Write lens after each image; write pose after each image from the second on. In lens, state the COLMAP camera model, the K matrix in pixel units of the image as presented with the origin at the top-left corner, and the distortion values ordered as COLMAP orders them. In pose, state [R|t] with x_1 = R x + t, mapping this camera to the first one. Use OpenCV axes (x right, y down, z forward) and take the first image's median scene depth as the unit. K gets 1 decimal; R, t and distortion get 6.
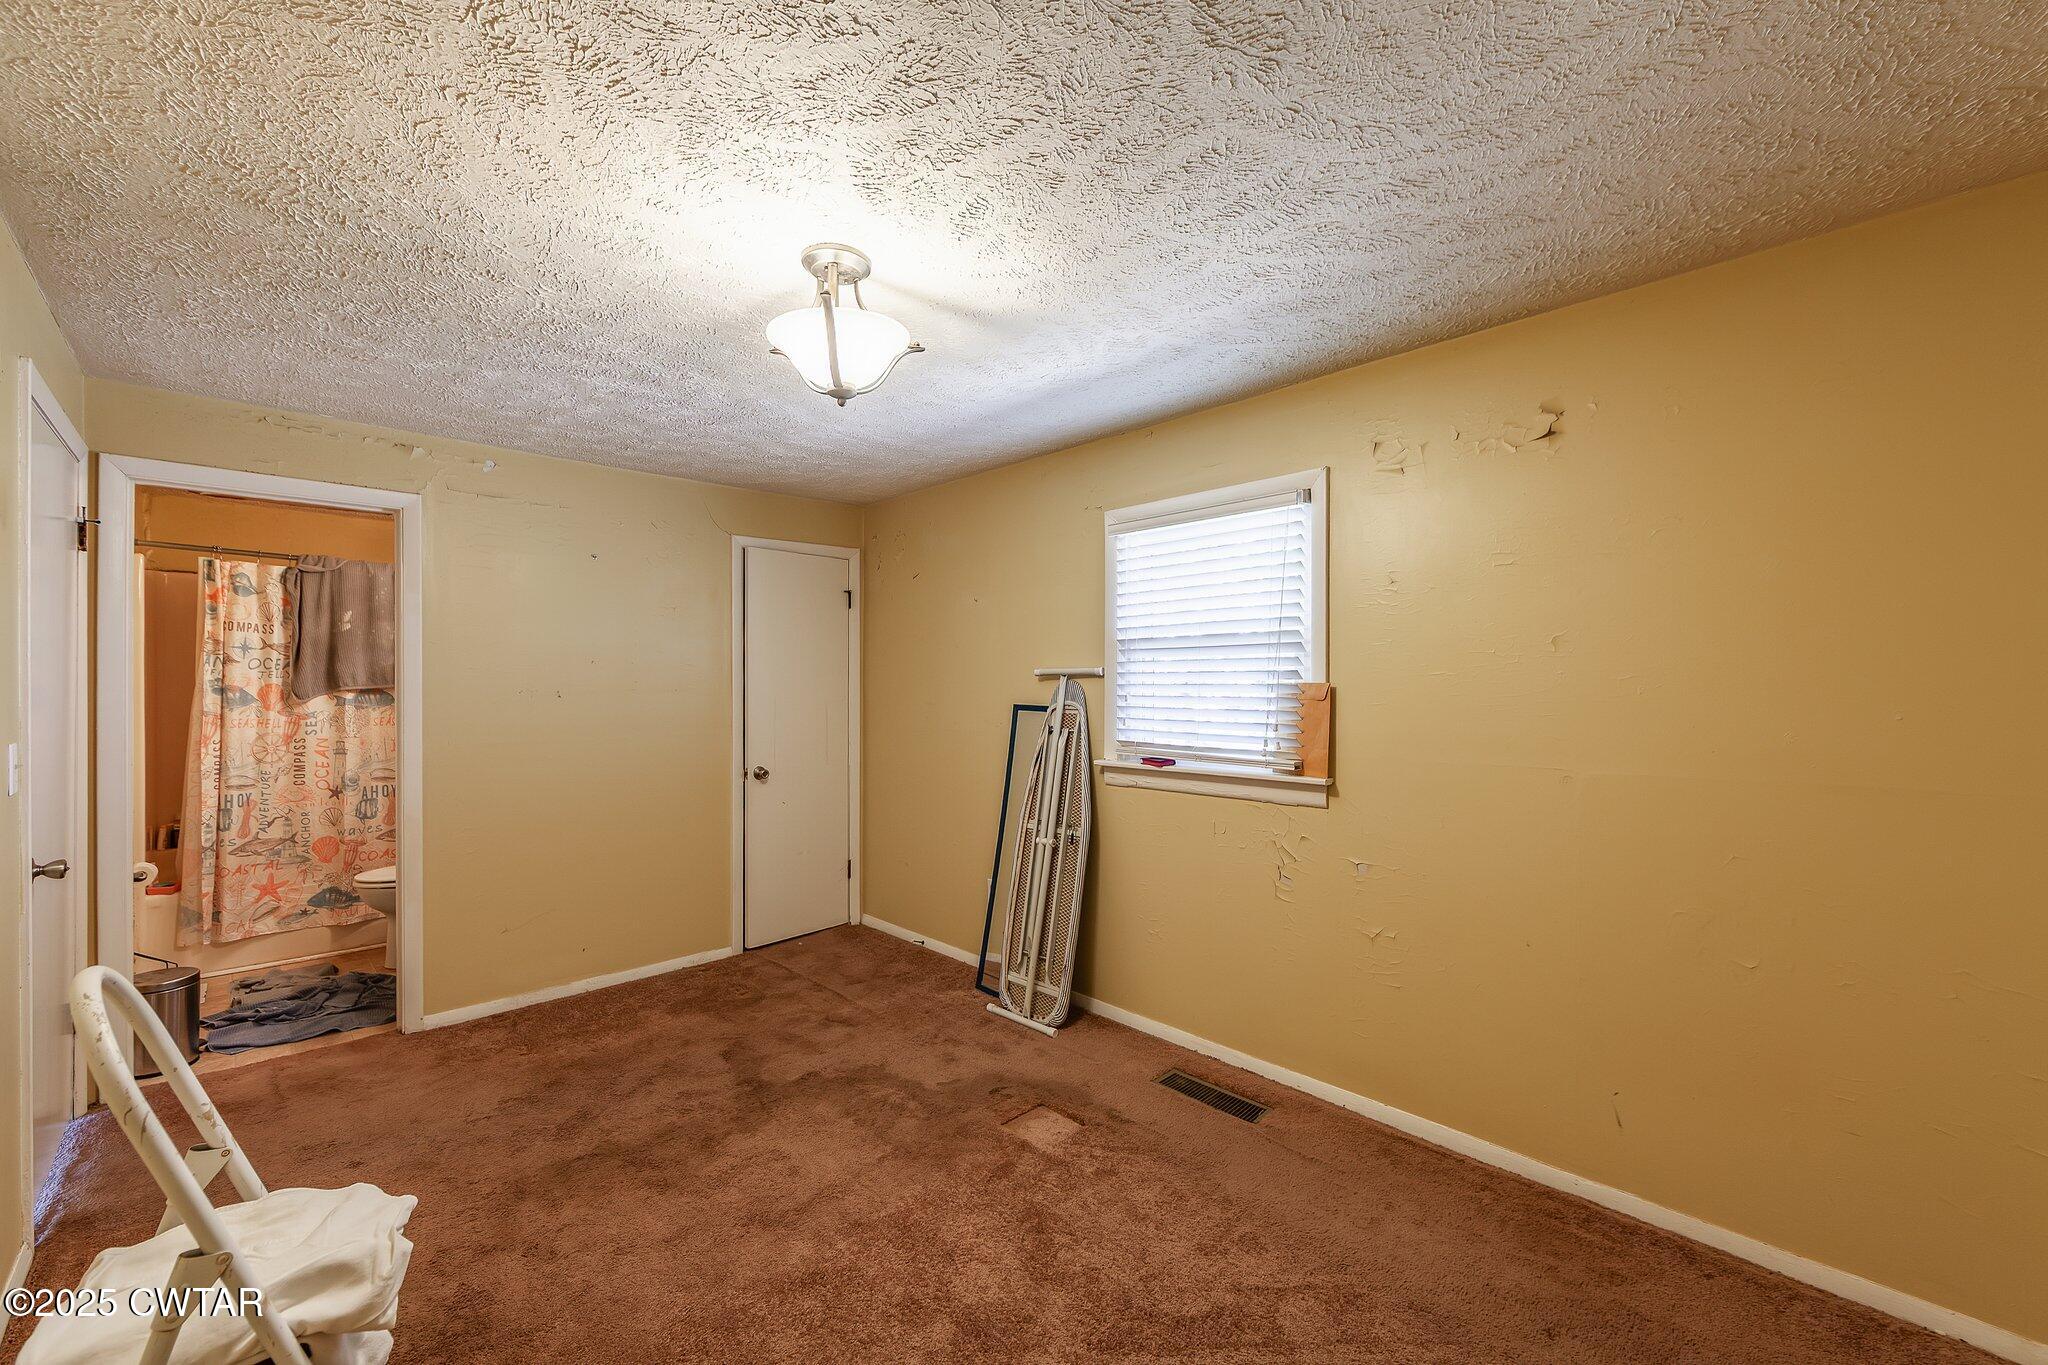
lens RADIAL K [[810.0, 0, 1015.4], [0, 810.0, 686.9], [0, 0, 1]] dist [-0.001430, -0.000471]
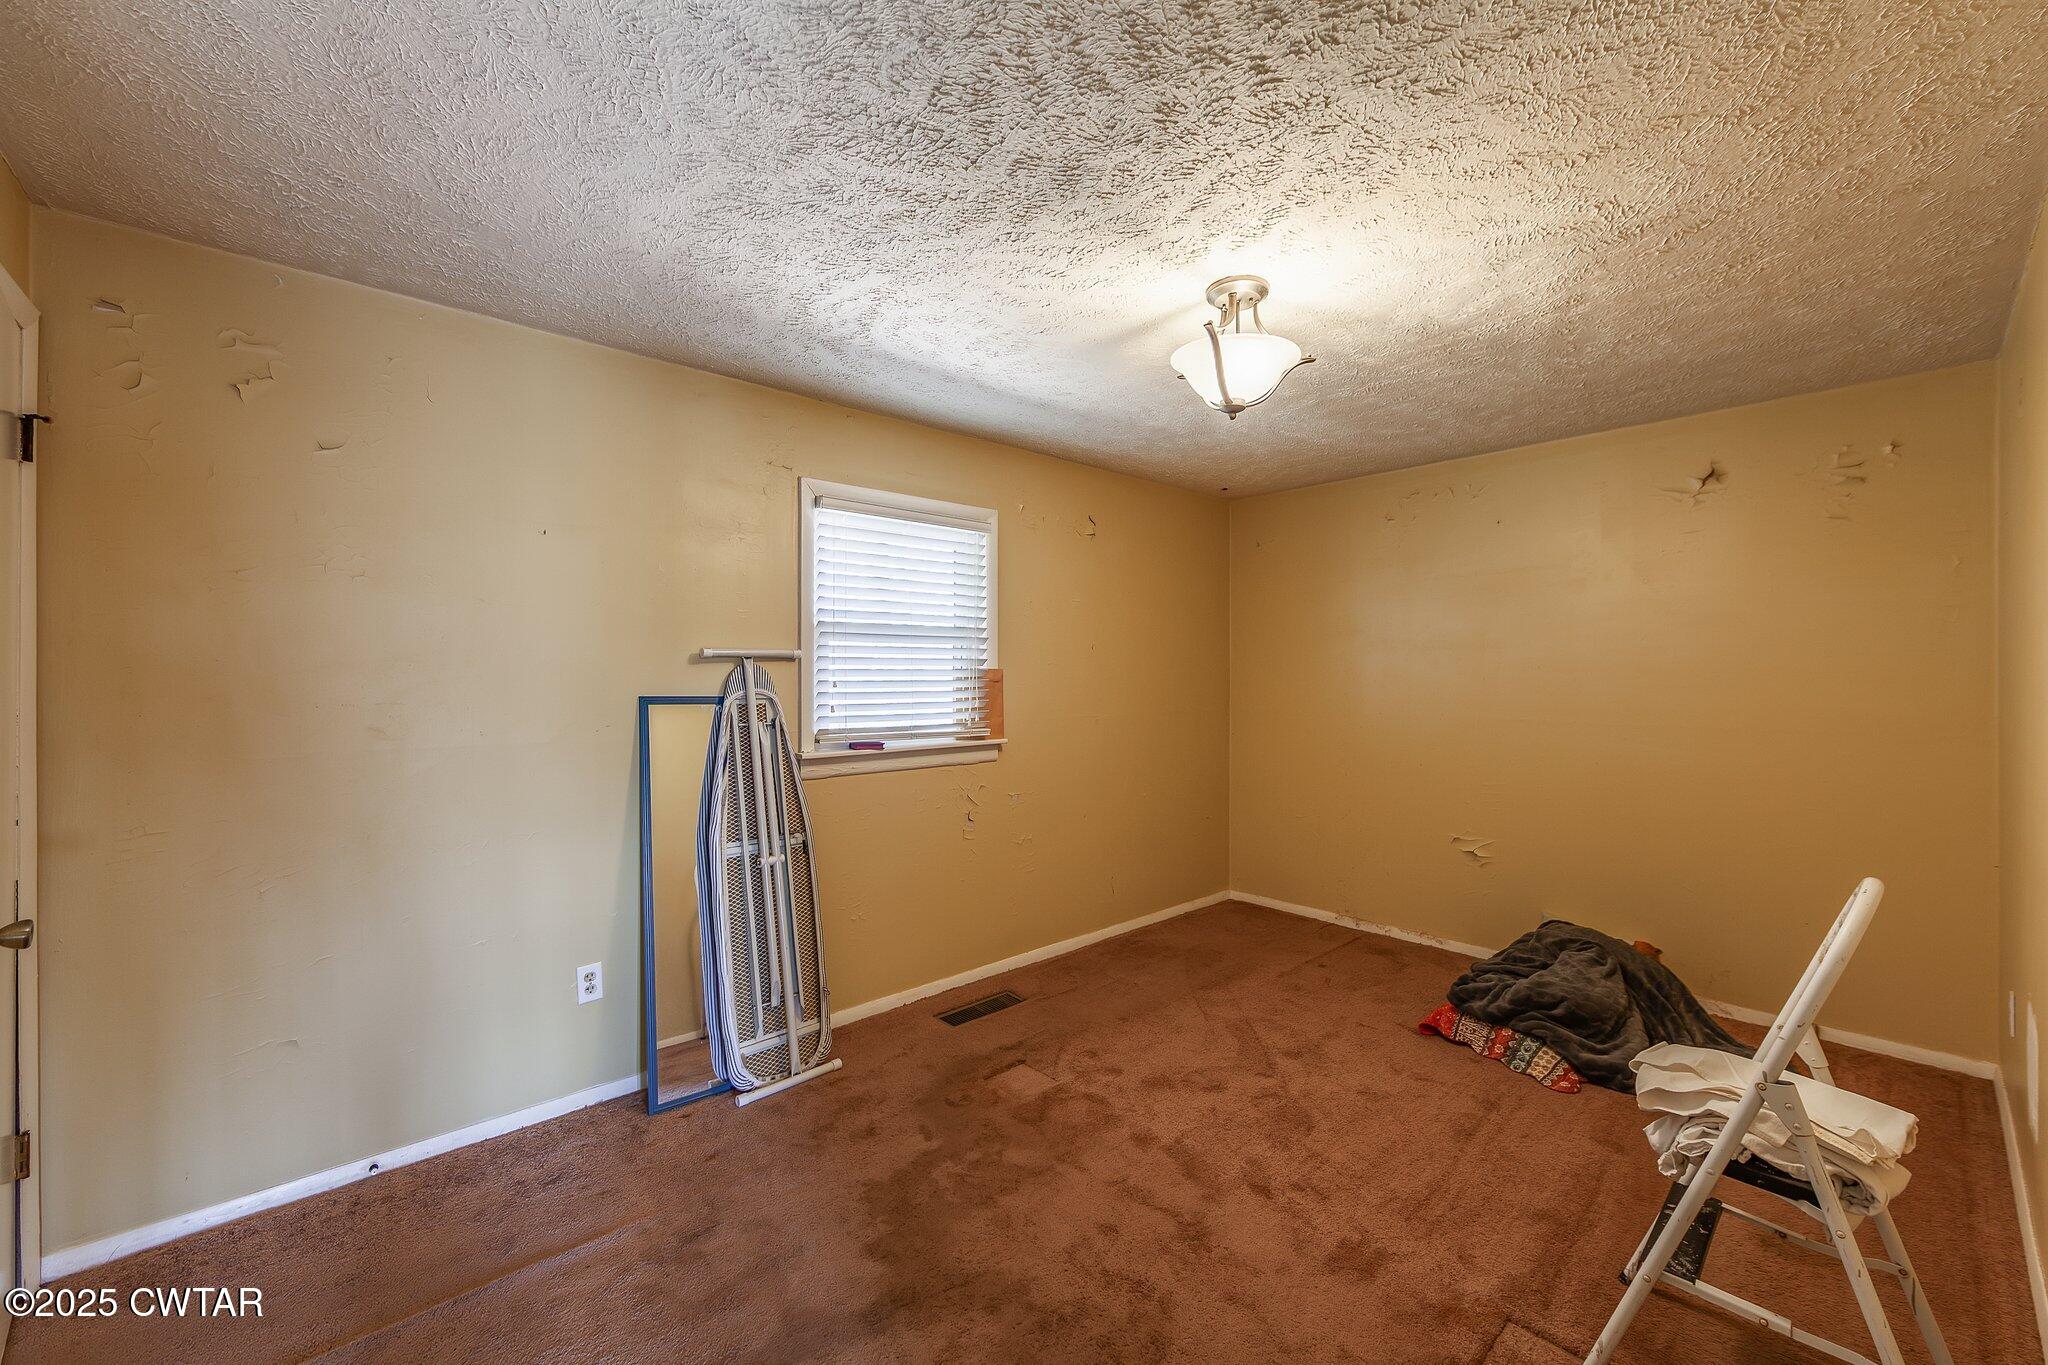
lens RADIAL K [[810.0, 0, 1015.8], [0, 810.0, 674.4], [0, 0, 1]] dist [-0.001430, -0.000471]
pose [[0.034795, 0.001112, 0.999394, -0.945535], [0.007515, 0.999971, -0.001375, 0.006710], [-0.999366, 0.007558, 0.034786, 0.885237]]
